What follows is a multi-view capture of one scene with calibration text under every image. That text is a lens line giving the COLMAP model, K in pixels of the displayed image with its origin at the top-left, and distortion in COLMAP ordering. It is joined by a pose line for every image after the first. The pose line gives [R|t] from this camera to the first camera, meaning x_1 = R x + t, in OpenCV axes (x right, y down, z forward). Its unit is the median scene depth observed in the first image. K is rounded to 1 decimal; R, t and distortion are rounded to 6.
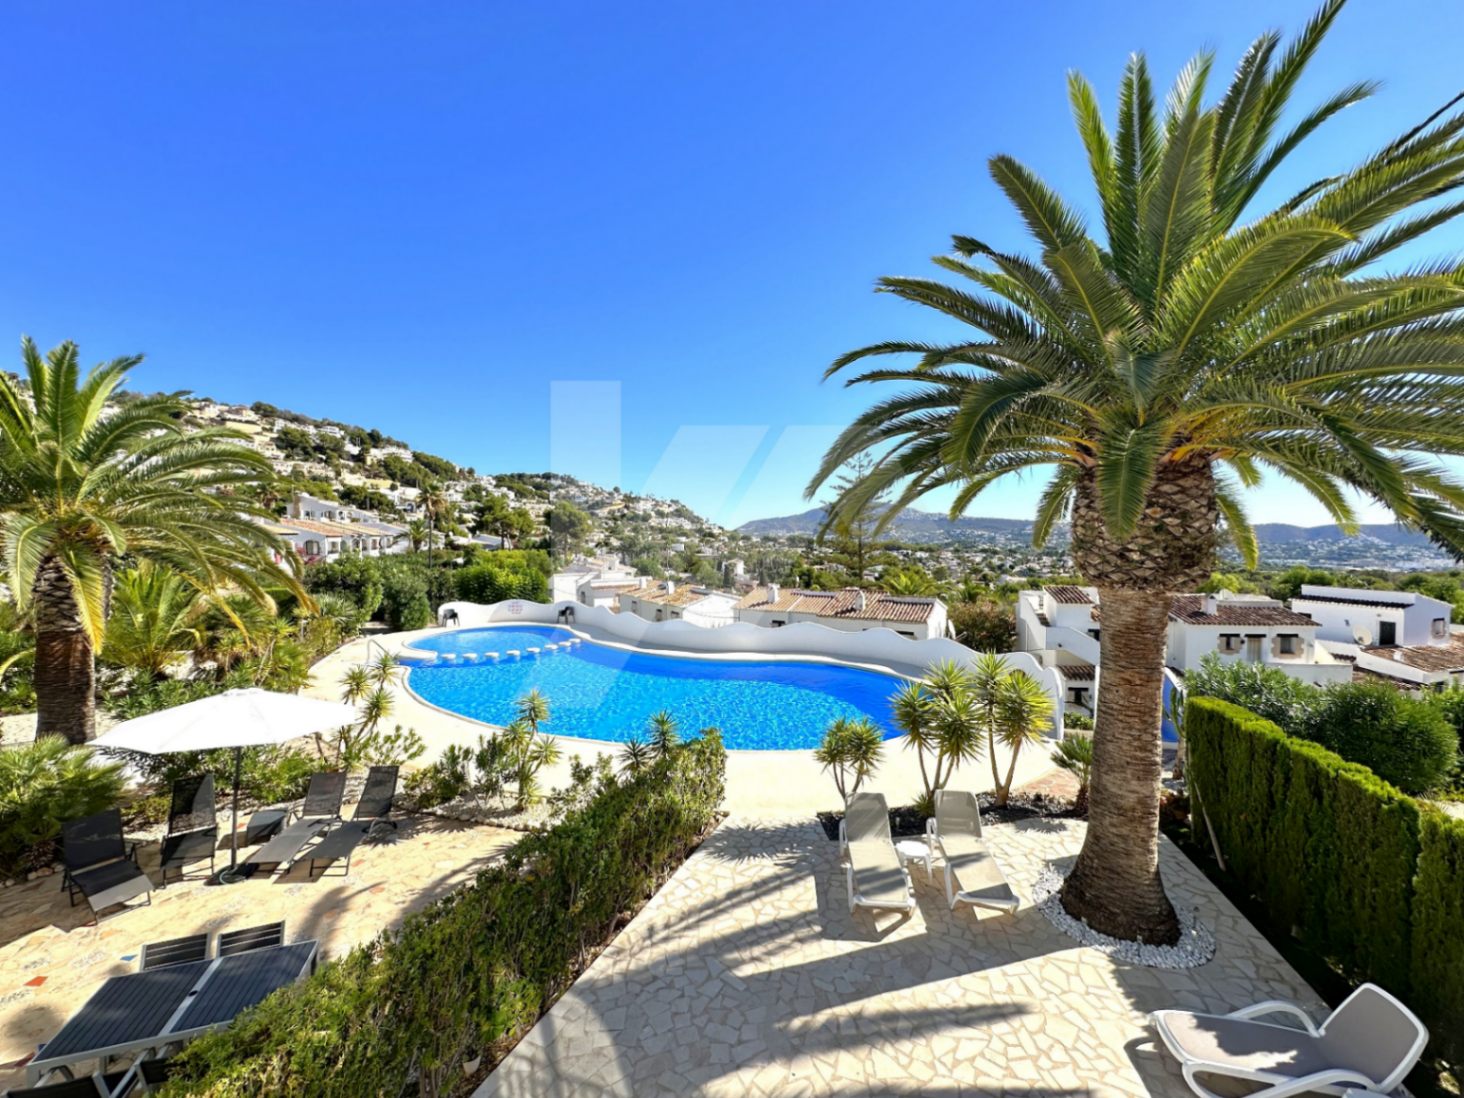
lens RADIAL K [[585.4, 0, 732.3], [0, 585.4, 549.3], [0, 0, 1]] dist [-0.002237, 0.000166]
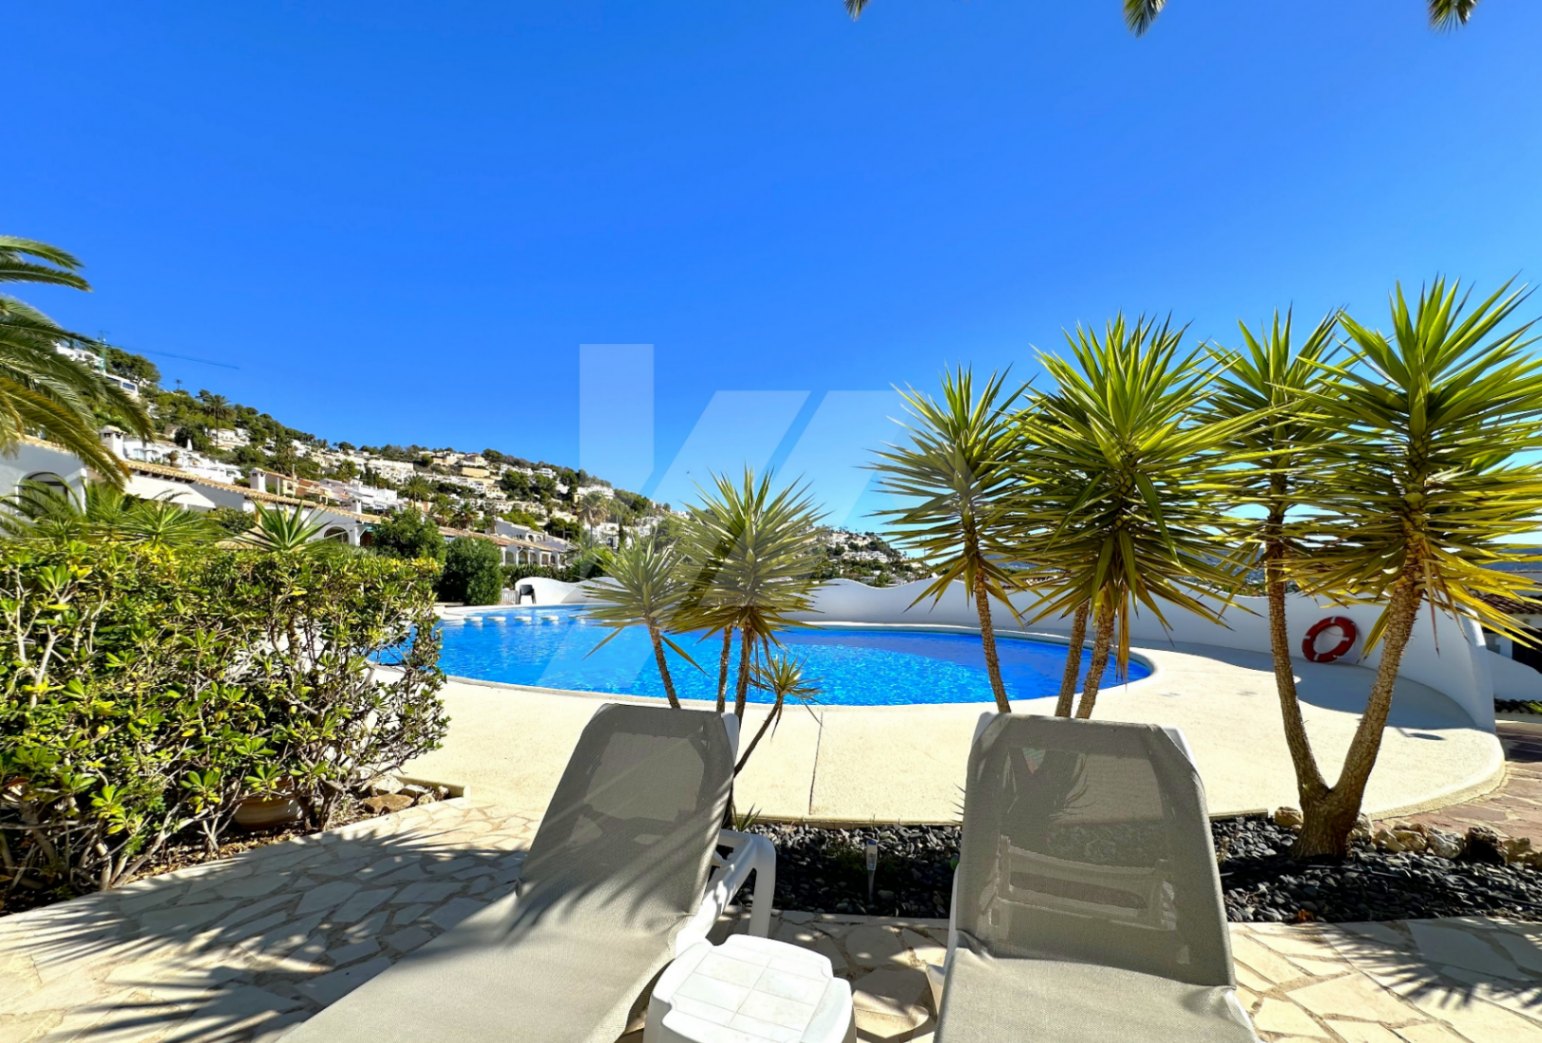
lens RADIAL K [[616.8, 0, 770.8], [0, 616.8, 575.5], [0, 0, 1]] dist [-0.001766, -0.000048]
pose [[0.966133, -0.002883, -0.258027, 0.021300], [-0.001938, 0.999828, -0.018429, 0.023446], [0.258036, 0.018305, 0.965962, 0.048998]]
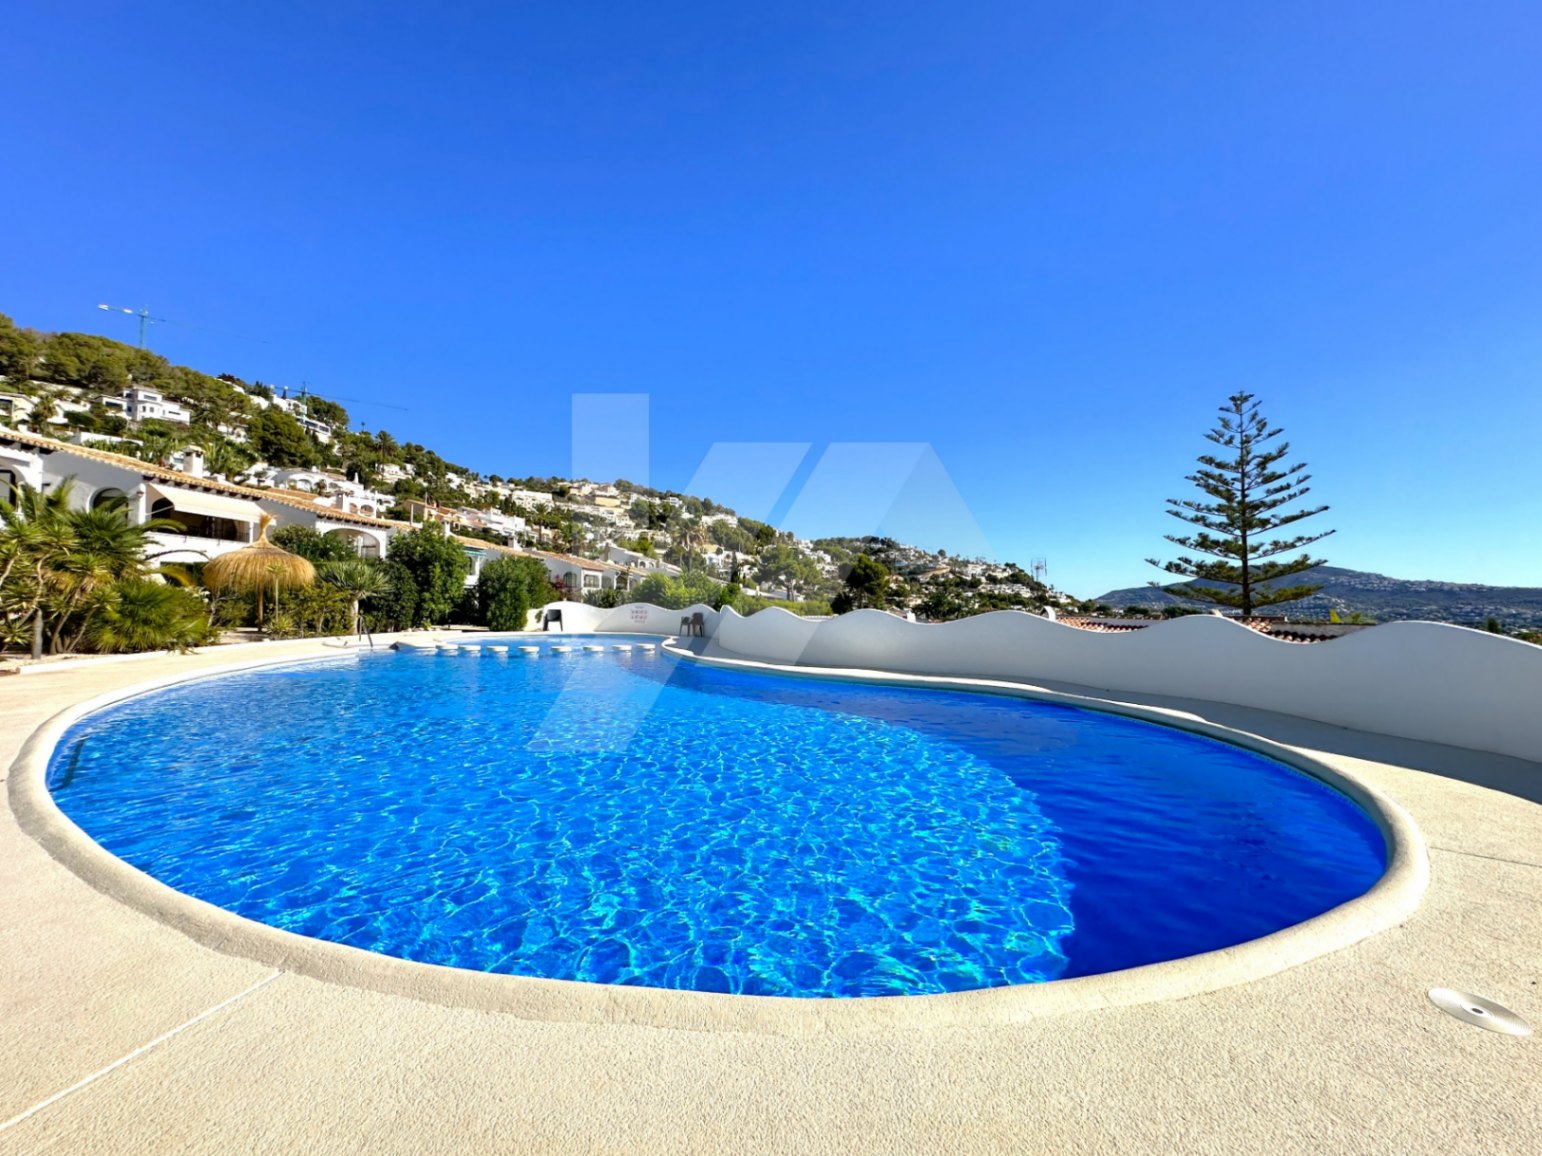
lens RADIAL K [[640.9, 0, 773.3], [0, 640.9, 576.3], [0, 0, 1]] dist [-0.001119, -0.000141]
pose [[0.896974, -0.002930, -0.442074, 0.031349], [-0.028000, 0.997594, -0.063424, 0.023338], [0.441197, 0.069268, 0.894733, 0.083944]]
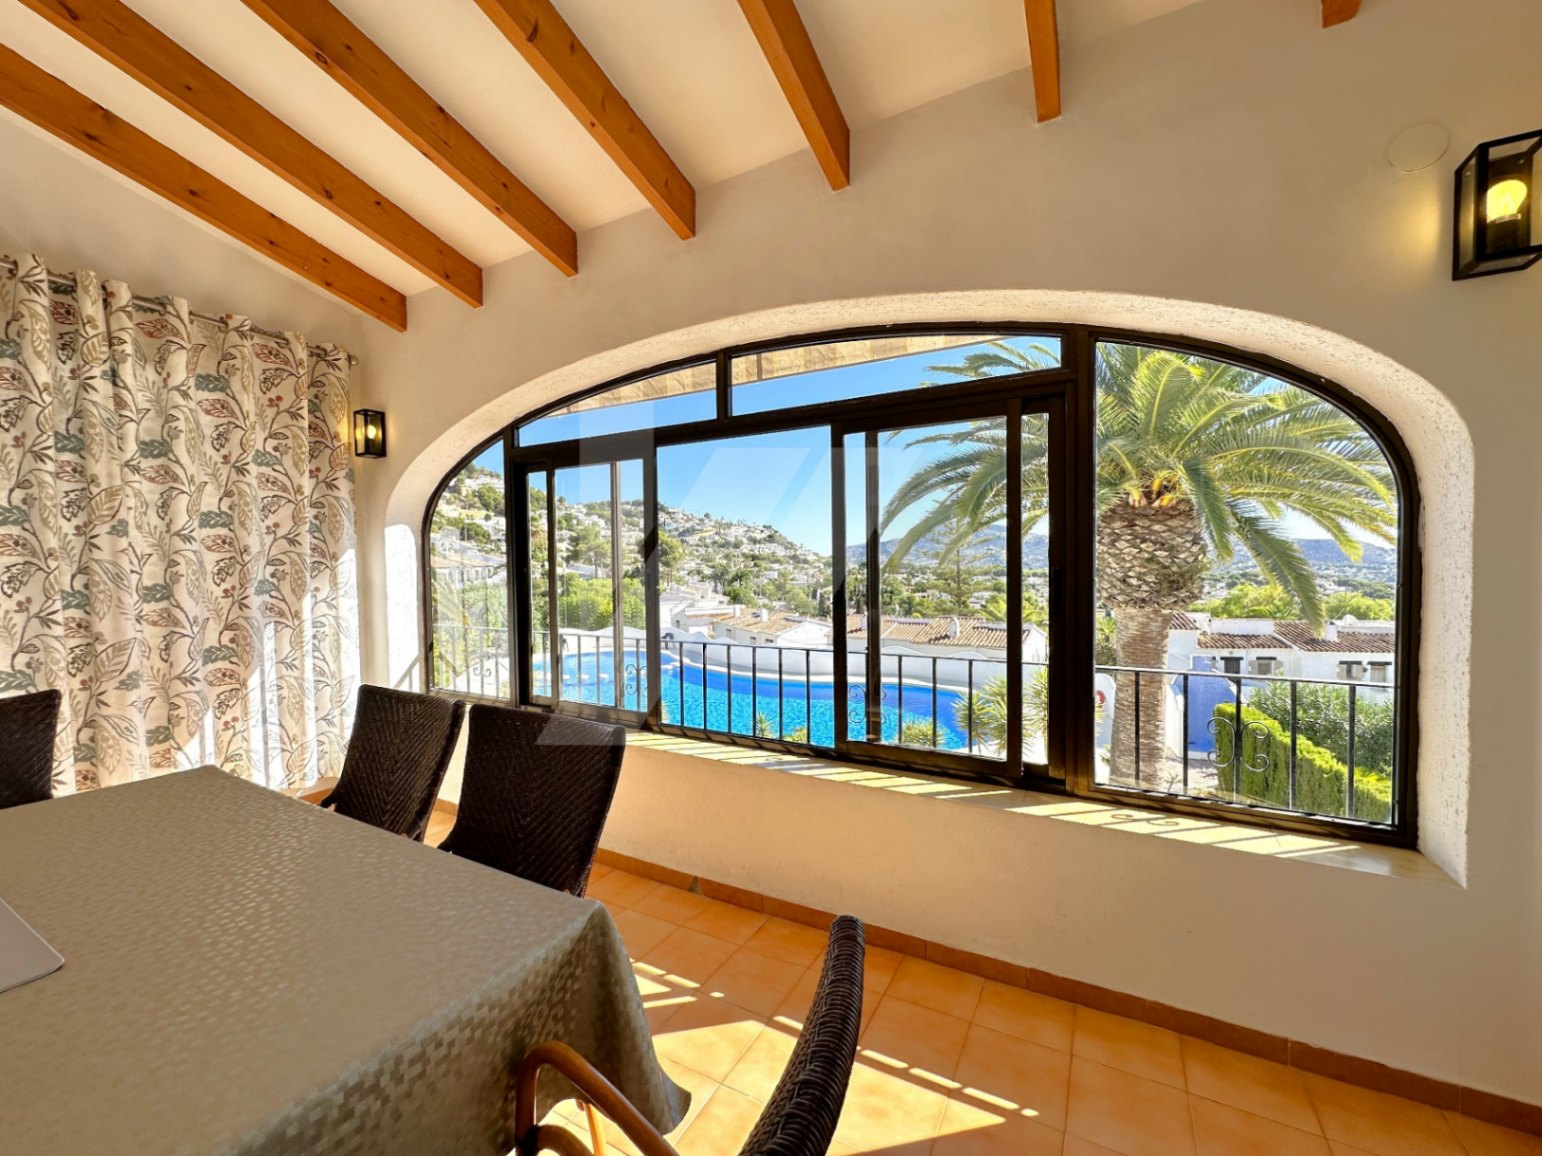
lens RADIAL K [[616.5, 0, 771.3], [0, 616.5, 578.4], [0, 0, 1]] dist [-0.002237, 0.000166]
pose [[0.995710, -0.008656, -0.092121, 0.001674], [0.008919, 0.999957, 0.002447, -0.000255], [0.092095, -0.003258, 0.995745, -0.019039]]
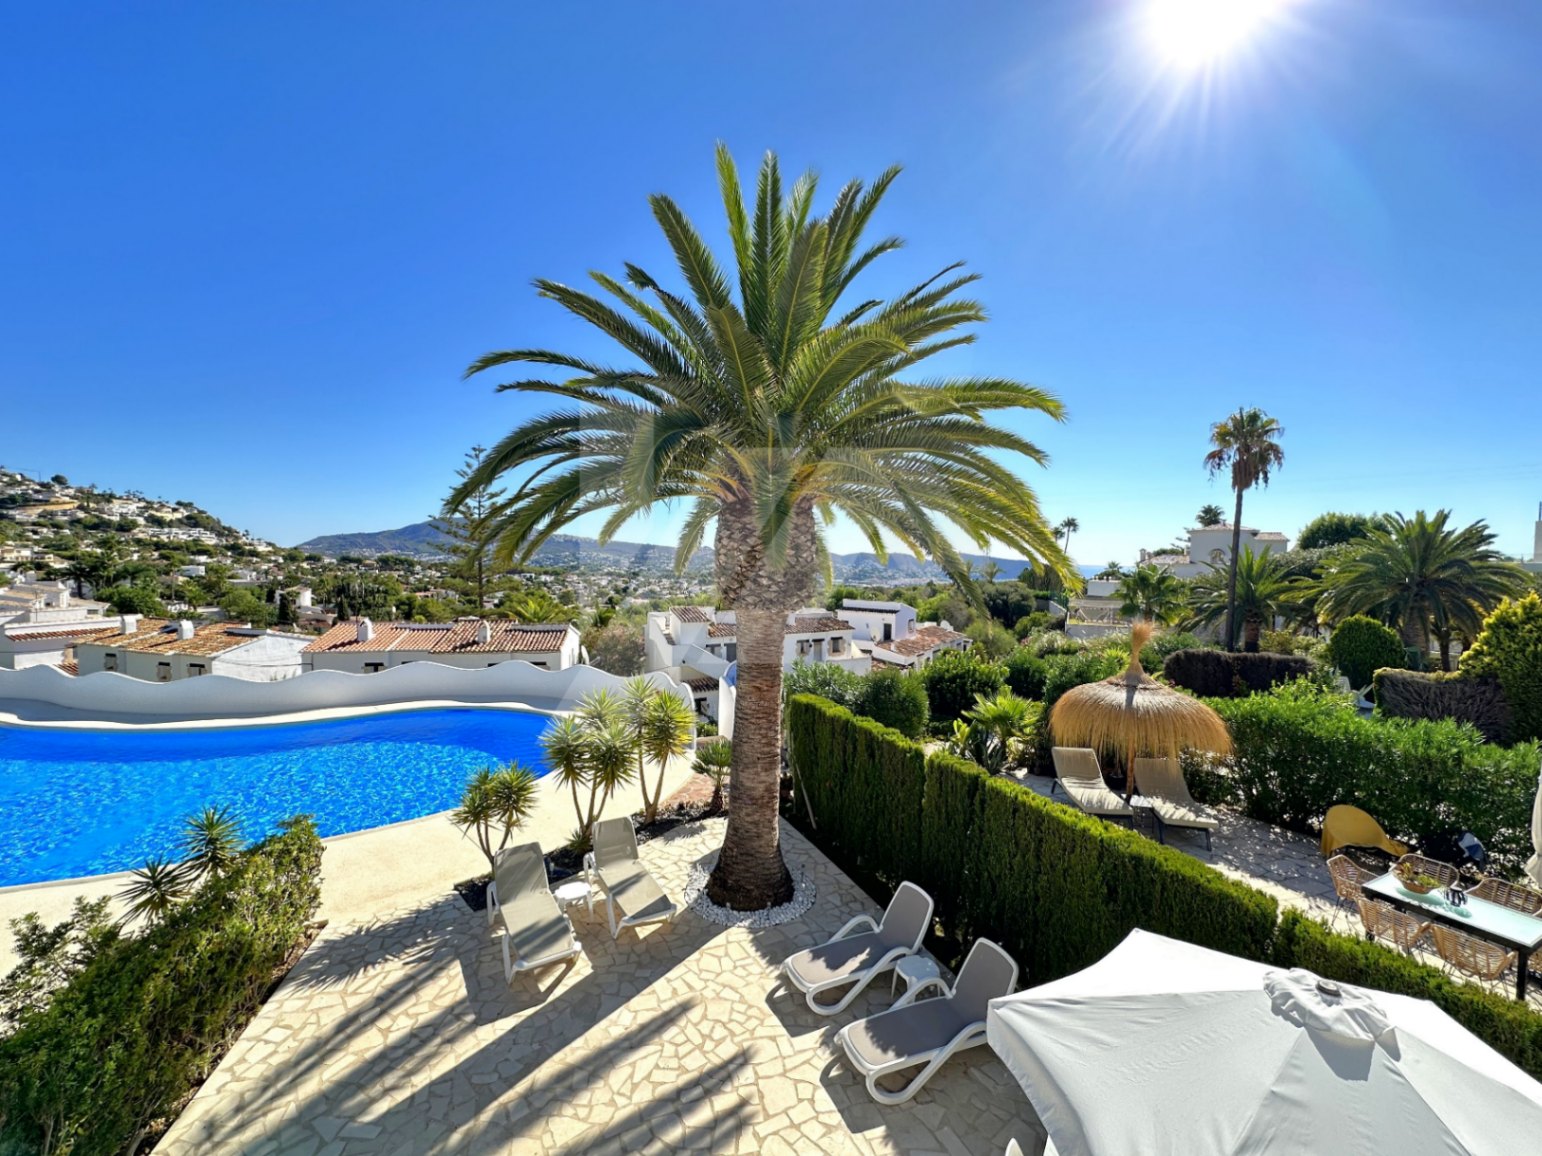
lens RADIAL K [[616.5, 0, 771.3], [0, 616.5, 578.4], [0, 0, 1]] dist [-0.002237, 0.000166]
pose [[0.788210, -0.008657, 0.615346, -0.002914], [0.002749, 0.999941, 0.010546, -0.000347], [-0.615401, -0.006620, 0.788187, 0.000895]]
